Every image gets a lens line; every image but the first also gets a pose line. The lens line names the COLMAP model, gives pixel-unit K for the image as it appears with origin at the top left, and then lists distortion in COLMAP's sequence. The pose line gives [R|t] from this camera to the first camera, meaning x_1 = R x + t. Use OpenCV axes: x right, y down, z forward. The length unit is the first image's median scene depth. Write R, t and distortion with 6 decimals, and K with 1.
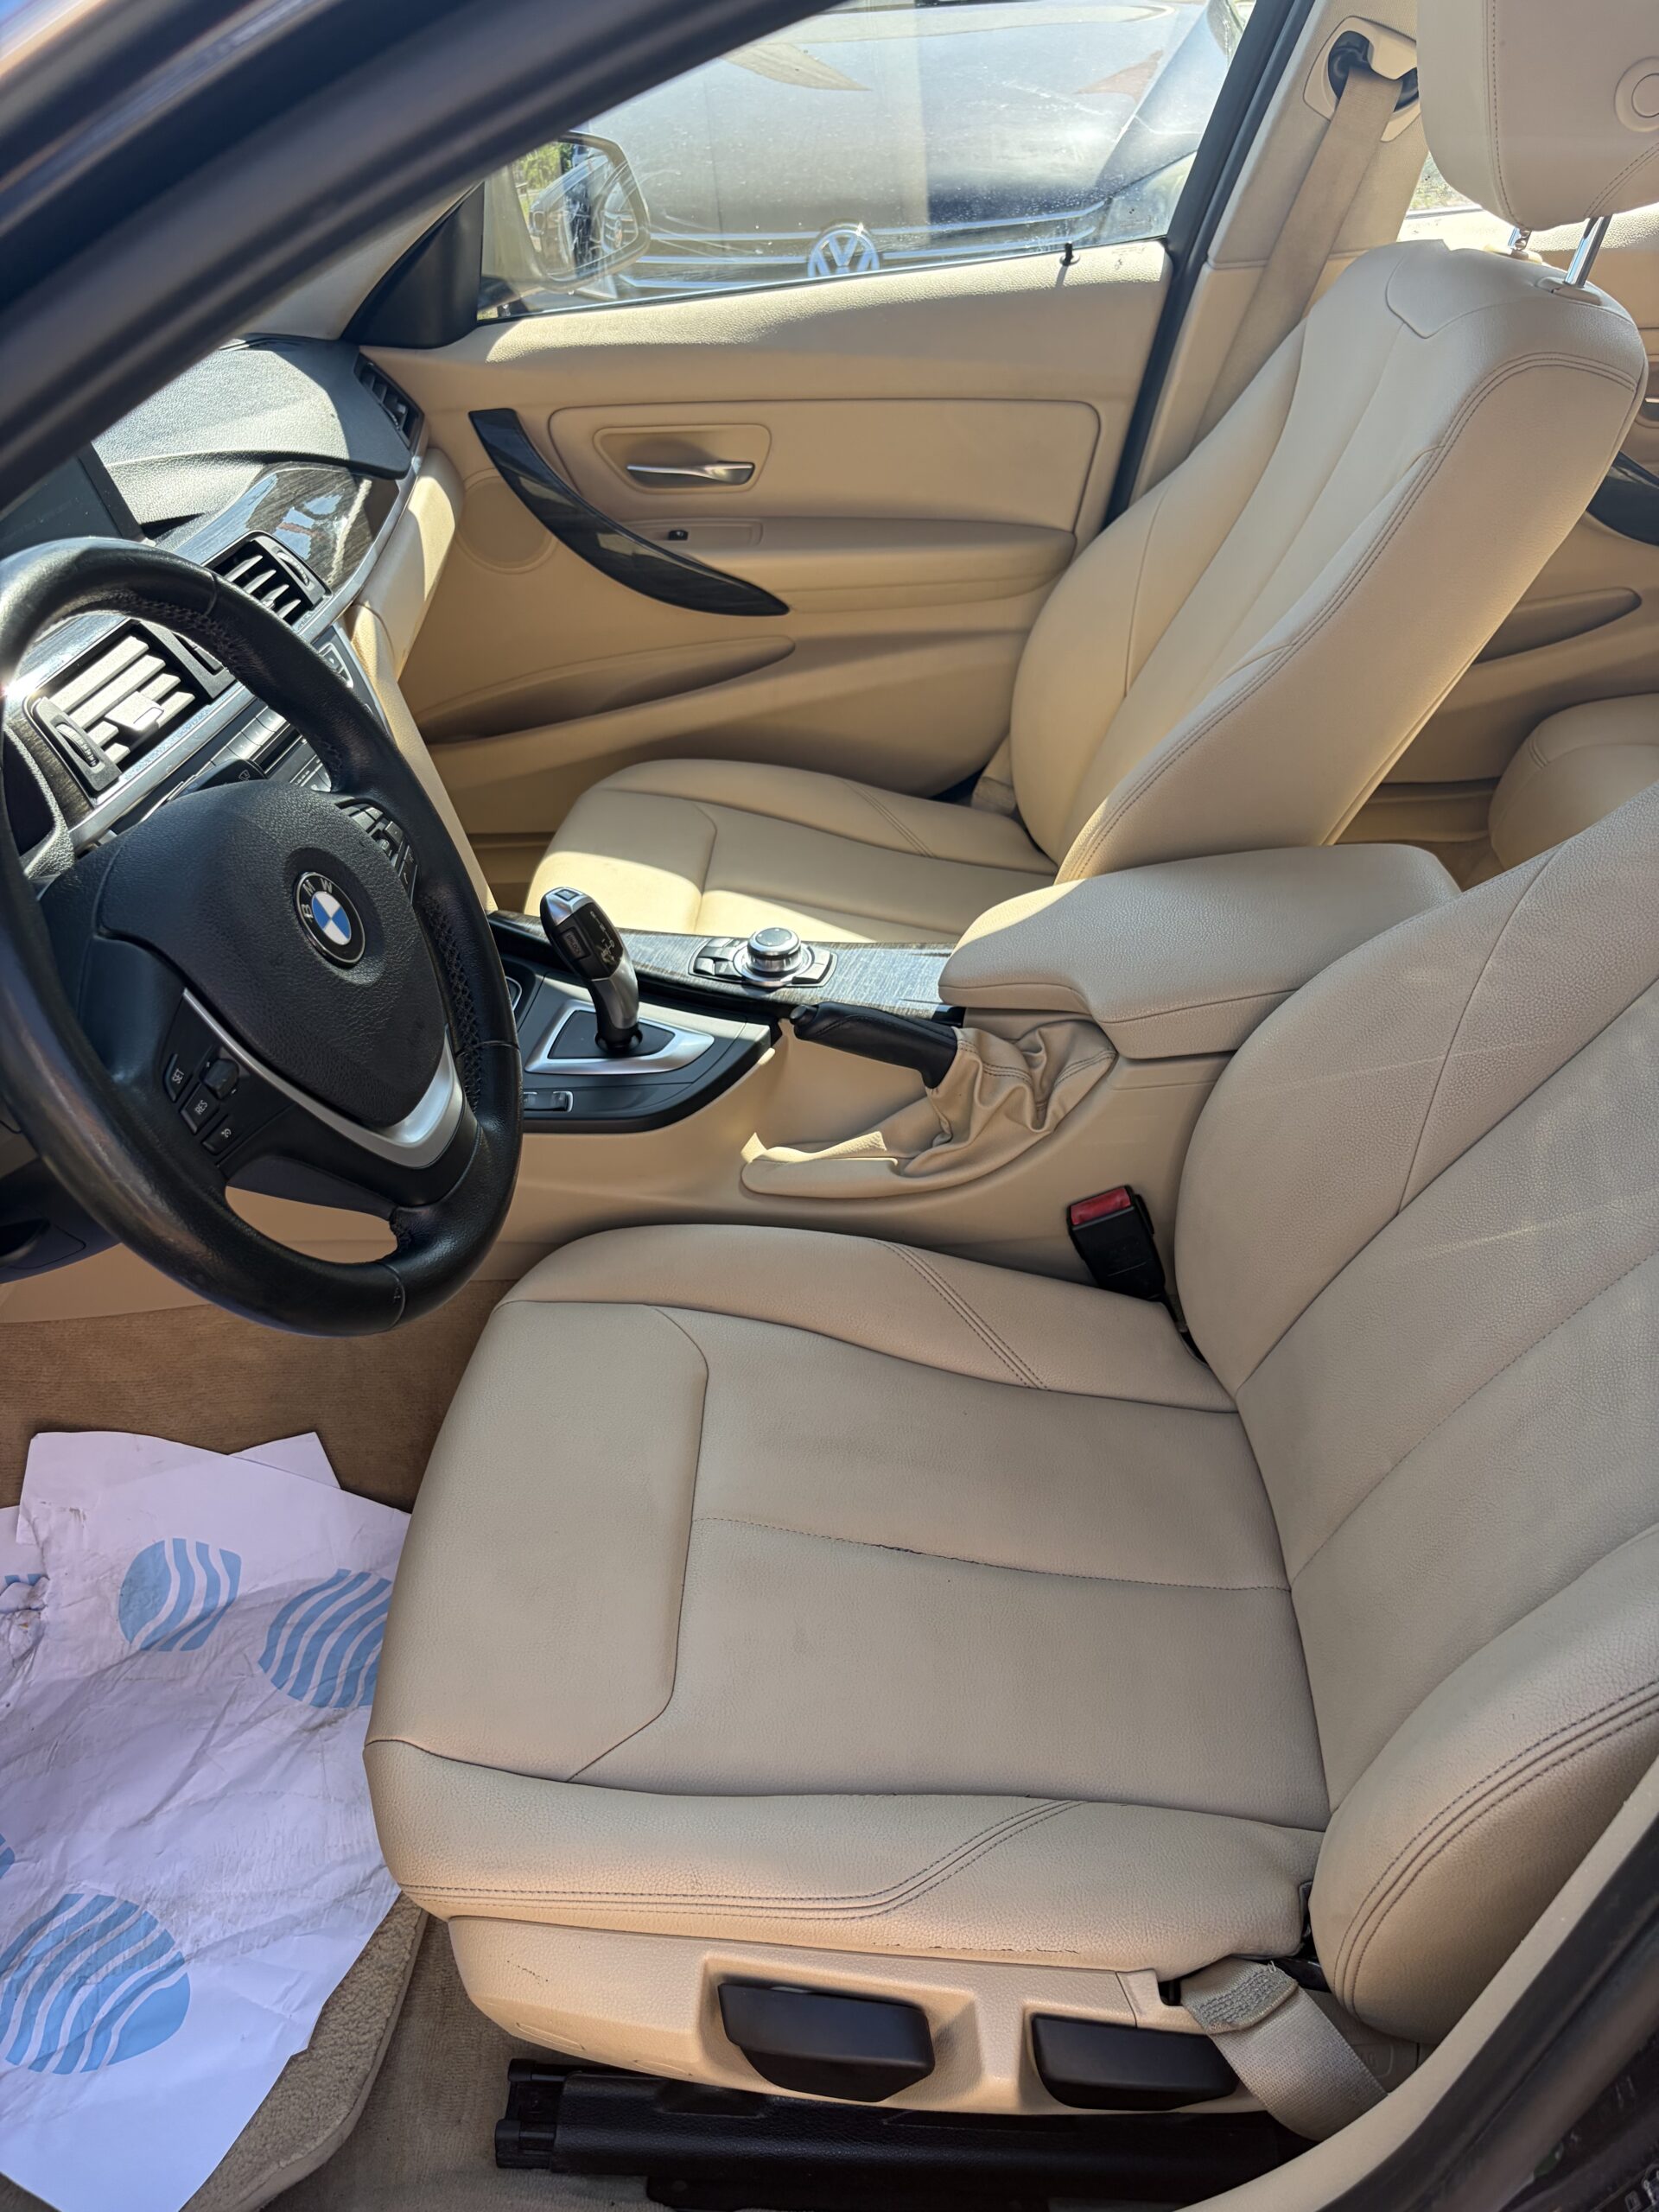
lens RADIAL K [[1651.7, 0, 829.5], [0, 1651.7, 1106.0], [0, 0, 1]] dist [0.064185, -0.074330]
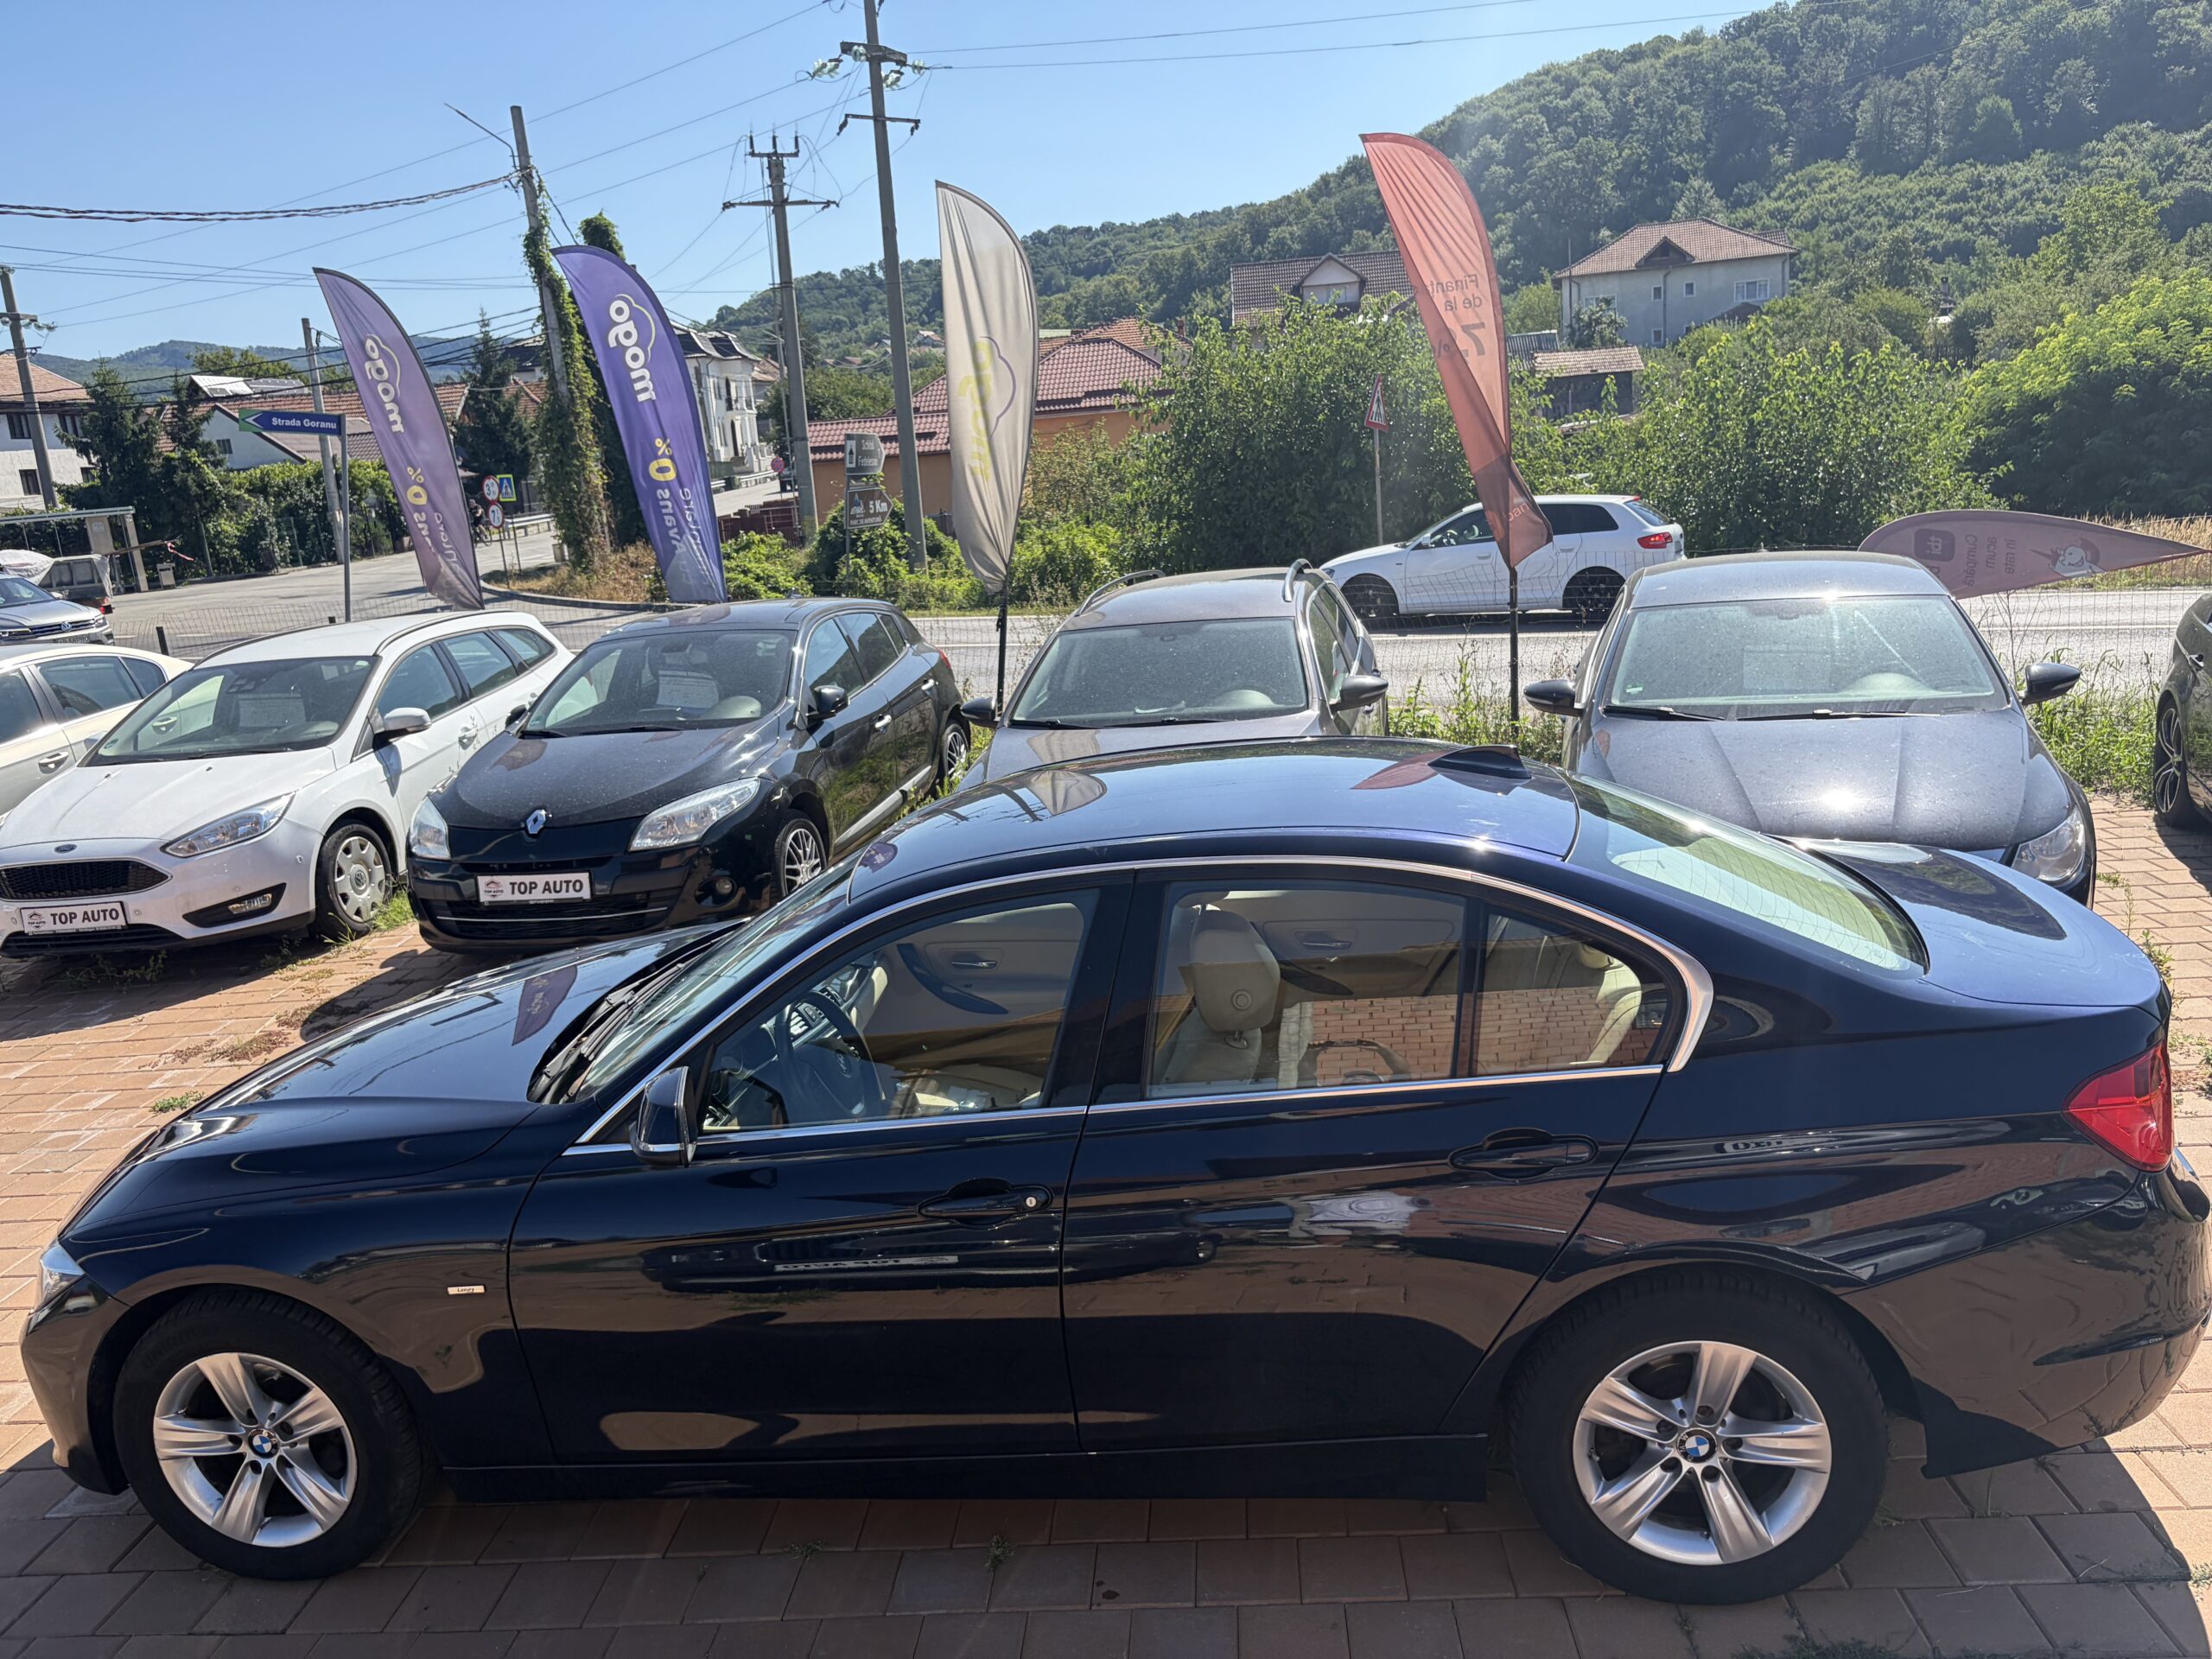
lens RADIAL K [[1651.7, 0, 1106.0], [0, 1651.7, 829.5], [0, 0, 1]] dist [0.064185, -0.074330]
pose [[0.994183, 0.018430, -0.106112, 0.523349], [-0.059332, 0.915985, -0.396800, 0.611103], [0.089884, 0.400788, 0.911751, -1.957167]]
